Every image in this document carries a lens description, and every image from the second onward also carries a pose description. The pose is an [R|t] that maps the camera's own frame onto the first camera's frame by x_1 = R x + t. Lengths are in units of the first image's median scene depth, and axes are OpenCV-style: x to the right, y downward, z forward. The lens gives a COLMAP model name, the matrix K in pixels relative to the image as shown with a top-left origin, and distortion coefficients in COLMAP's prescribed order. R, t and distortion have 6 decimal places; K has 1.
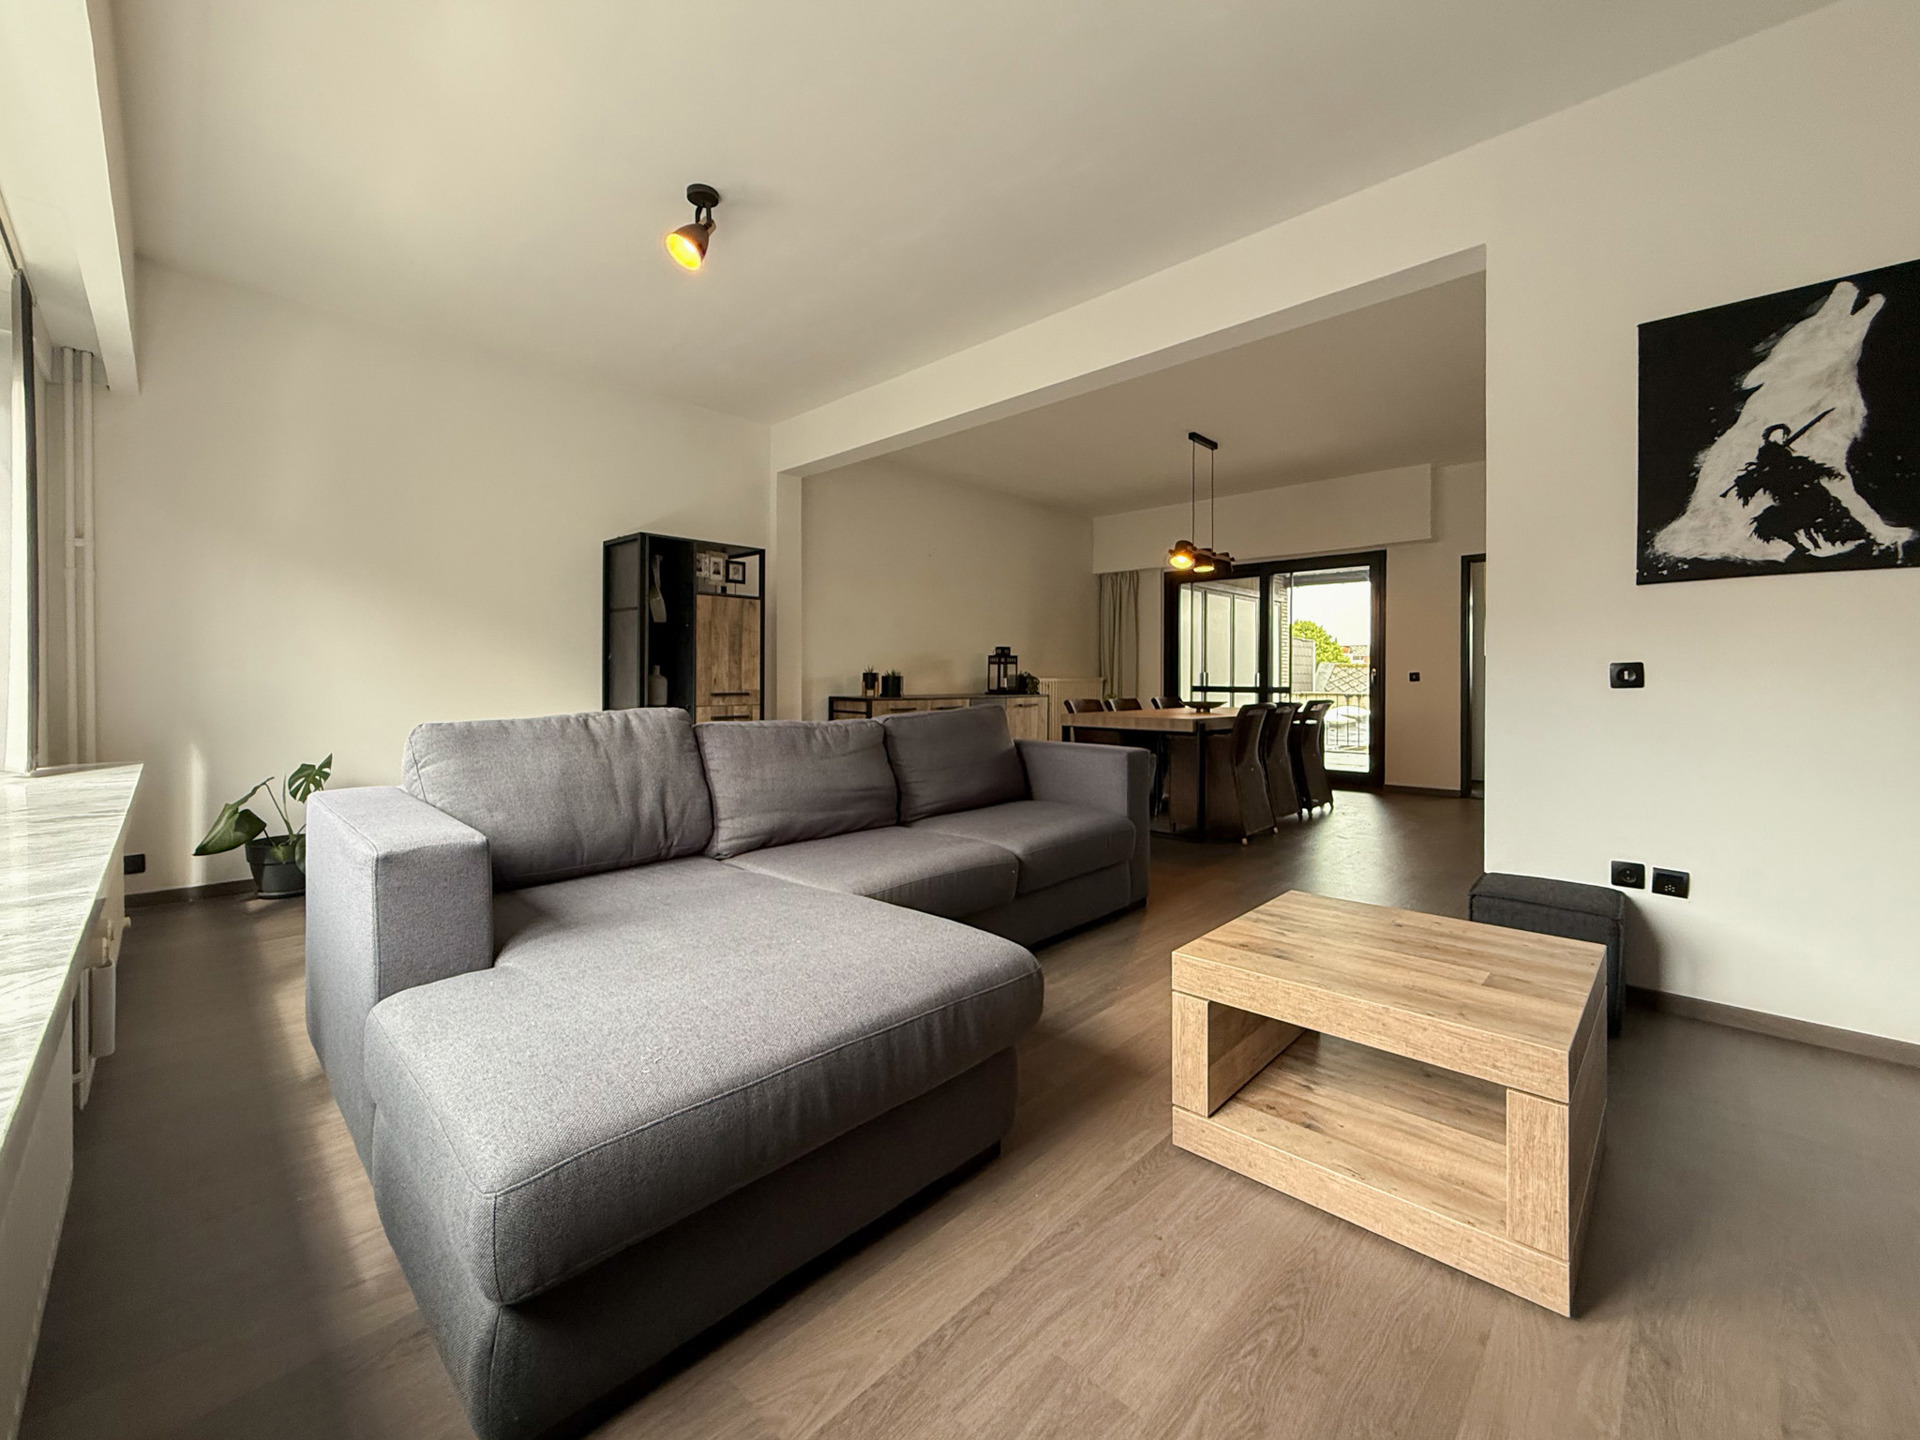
lens RADIAL K [[772.2, 0, 957.9], [0, 772.2, 678.7], [0, 0, 1]] dist [-0.003200, -0.000523]
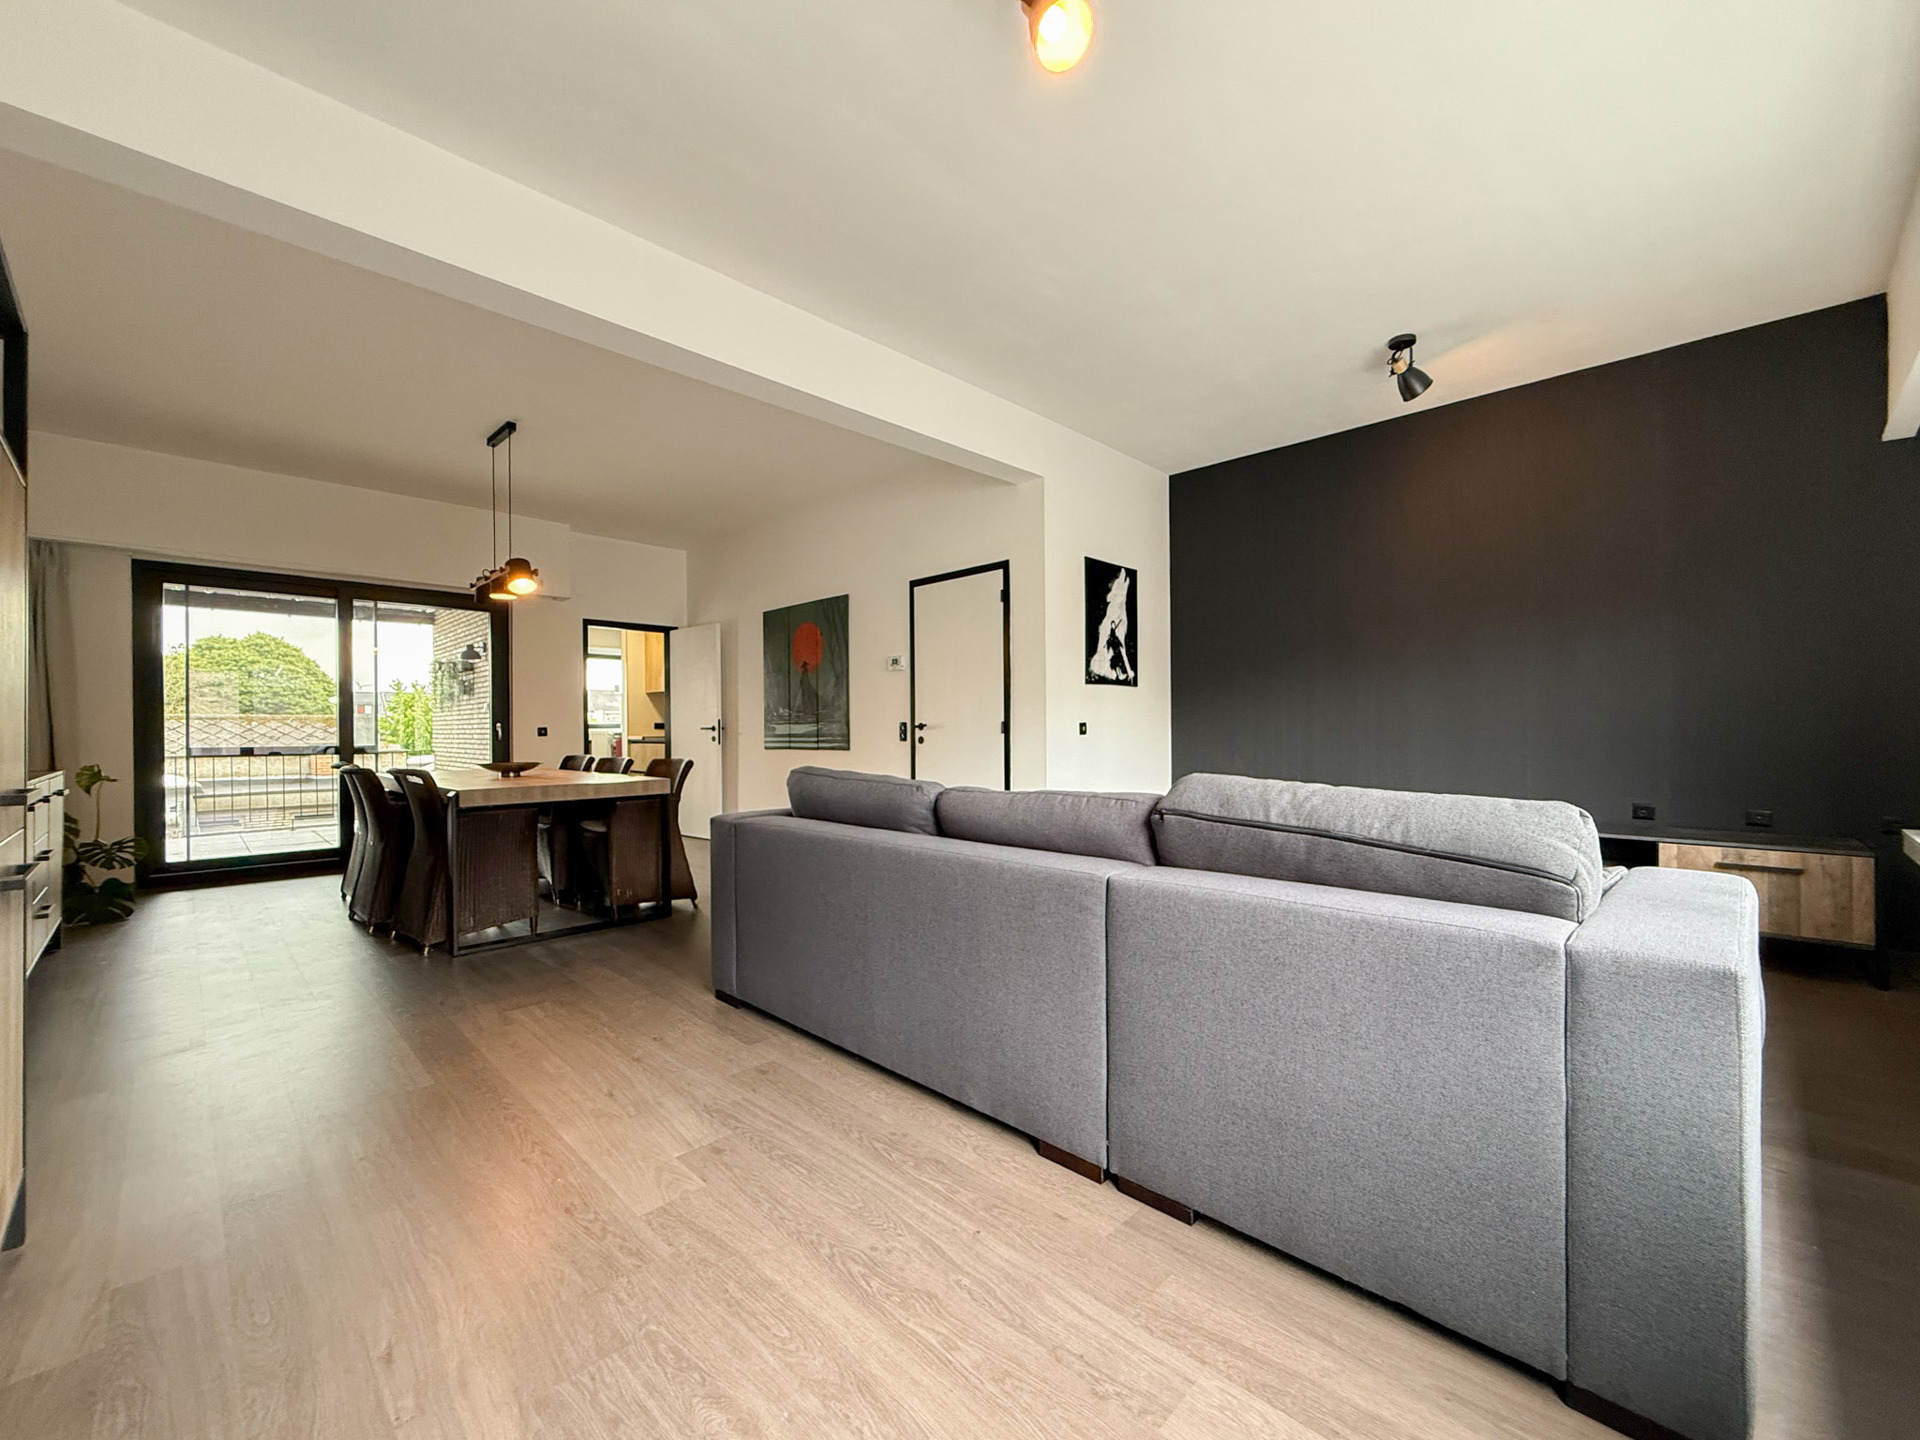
lens RADIAL K [[773.4, 0, 958.9], [0, 773.4, 730.3], [0, 0, 1]] dist [-0.001125, -0.000102]
pose [[0.023556, -0.003541, 0.999716, -1.167055], [0.007968, 0.999963, 0.003354, -0.009528], [-0.999691, 0.007887, 0.023583, 1.288529]]
